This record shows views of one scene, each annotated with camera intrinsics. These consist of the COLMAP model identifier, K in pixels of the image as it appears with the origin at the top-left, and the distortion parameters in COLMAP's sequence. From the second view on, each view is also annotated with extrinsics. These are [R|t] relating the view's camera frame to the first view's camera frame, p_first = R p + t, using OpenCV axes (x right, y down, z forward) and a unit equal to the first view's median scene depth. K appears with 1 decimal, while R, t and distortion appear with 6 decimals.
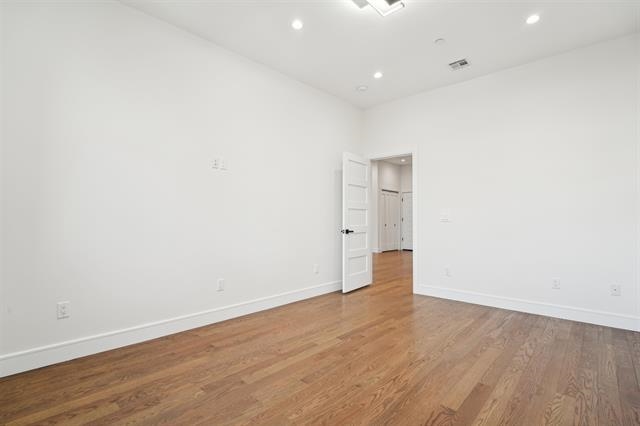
lens RADIAL K [[299.9, 0, 319.9], [0, 299.9, 215.2], [0, 0, 1]] dist [-0.005436, -0.000766]
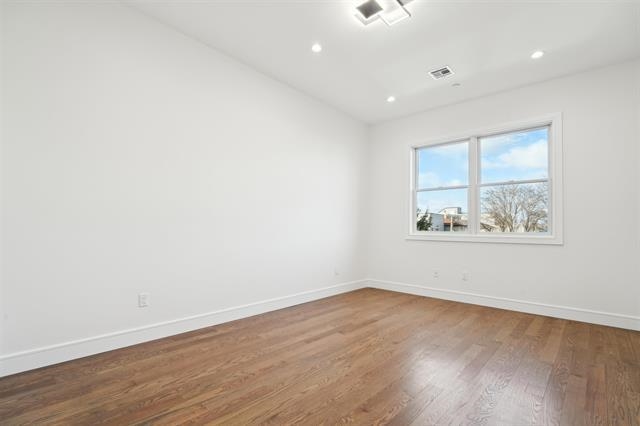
lens RADIAL K [[299.9, 0, 319.9], [0, 299.9, 213.0], [0, 0, 1]] dist [-0.005436, -0.000766]
pose [[-0.999818, -0.018243, -0.005626, 0.422537], [-0.017849, 0.997824, -0.063465, 0.043929], [0.006772, -0.063353, -0.997968, 2.040276]]
